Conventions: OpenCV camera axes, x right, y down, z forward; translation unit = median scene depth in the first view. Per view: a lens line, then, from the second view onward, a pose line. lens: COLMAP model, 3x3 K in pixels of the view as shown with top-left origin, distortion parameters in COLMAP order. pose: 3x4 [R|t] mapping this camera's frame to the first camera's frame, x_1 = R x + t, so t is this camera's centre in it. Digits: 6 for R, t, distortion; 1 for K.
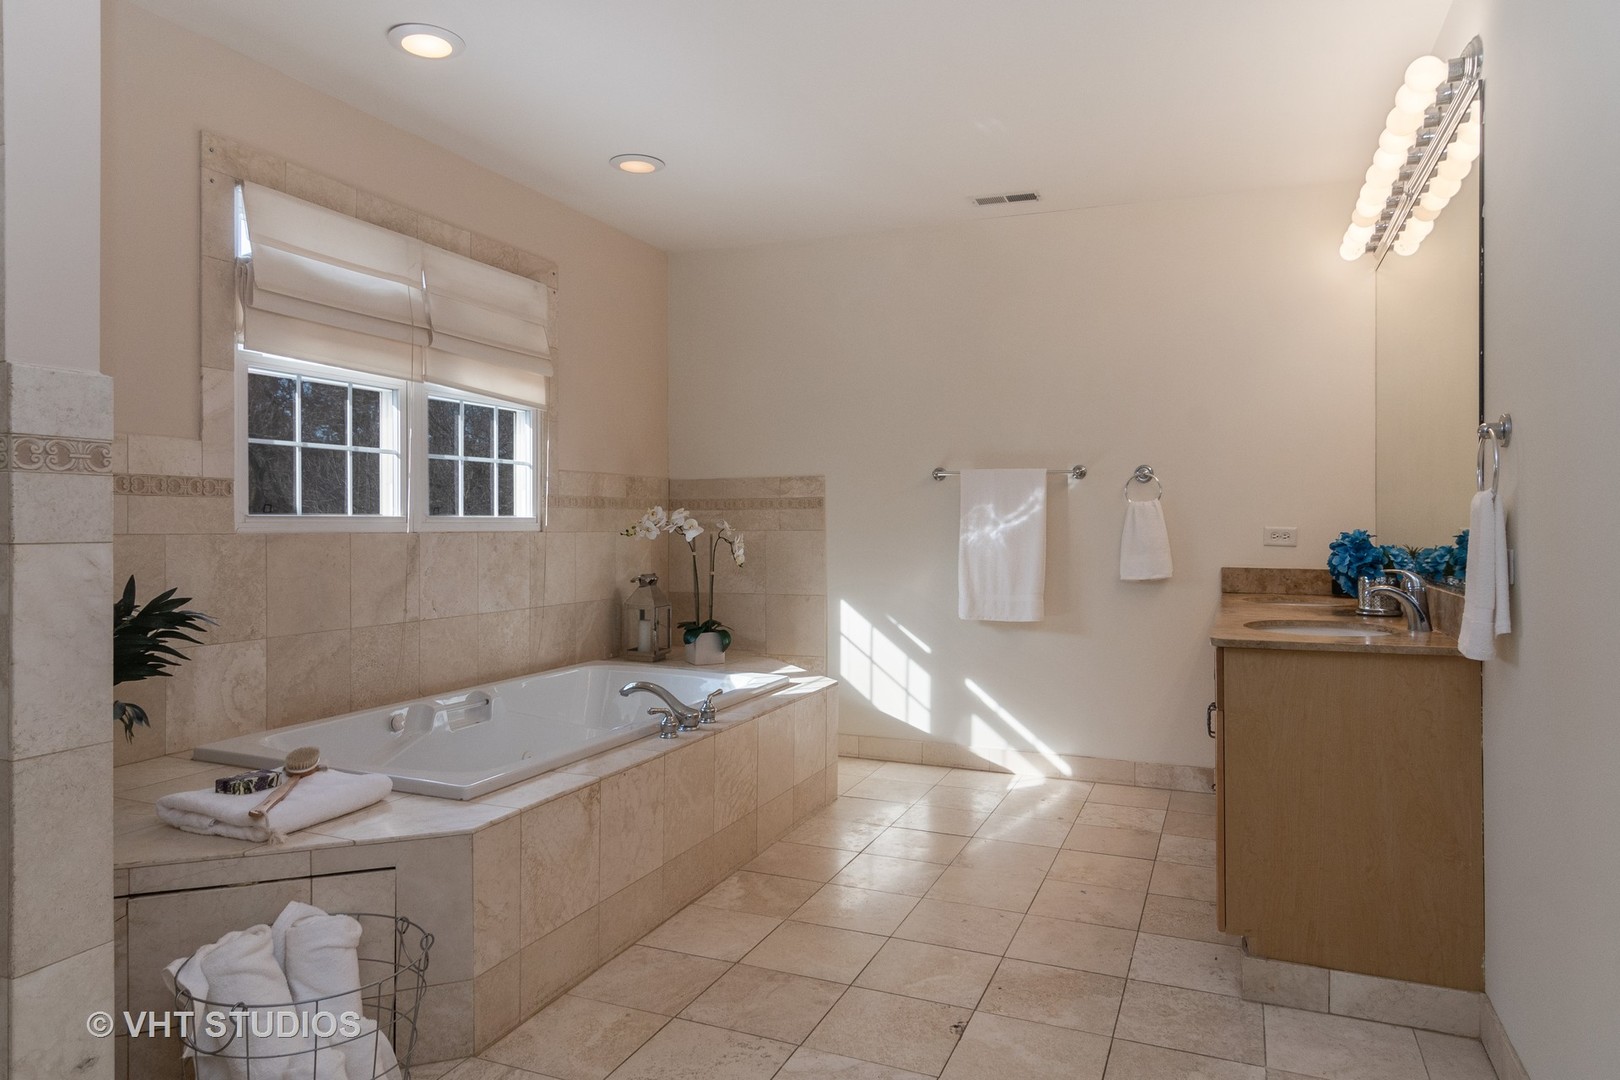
lens RADIAL K [[1012.3, 0, 813.3], [0, 1012.3, 535.8], [0, 0, 1]] dist [0.003200, -0.000471]
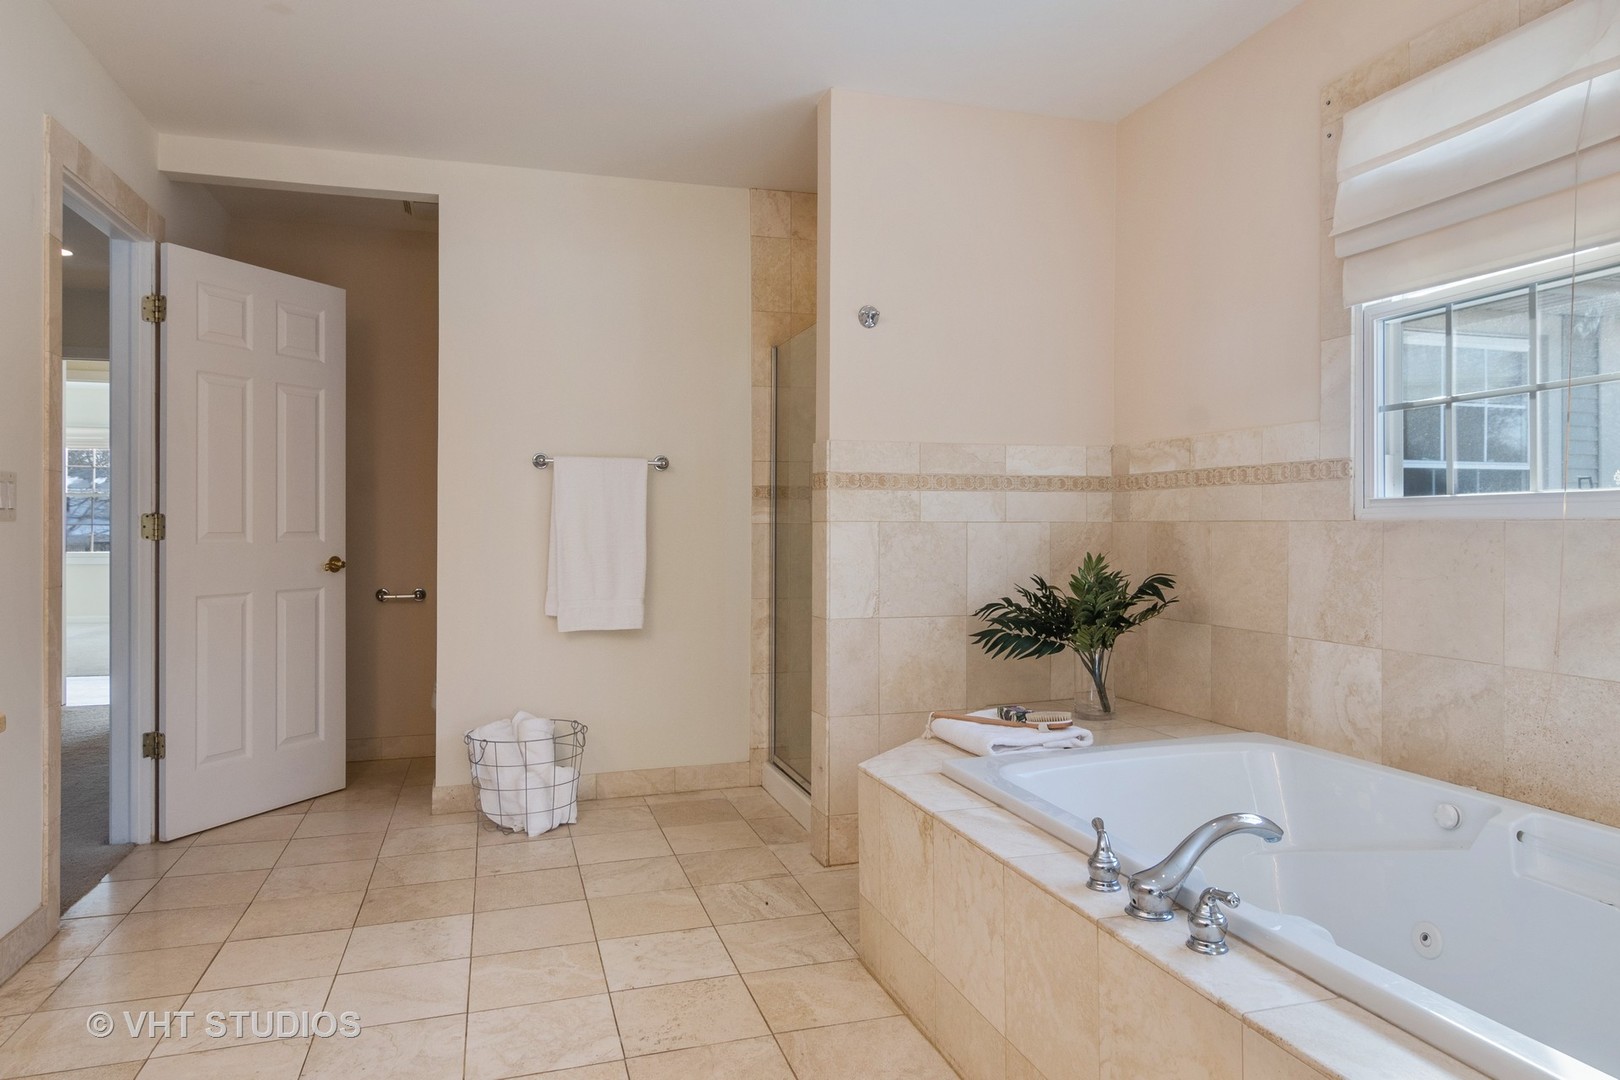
lens RADIAL K [[1012.3, 0, 816.8], [0, 1012.3, 529.3], [0, 0, 1]] dist [0.003200, -0.000471]
pose [[-0.760892, -0.000942, -0.648878, 0.344646], [-0.008965, 0.999919, 0.009062, 0.001631], [0.648817, 0.012713, -0.760838, 1.362863]]
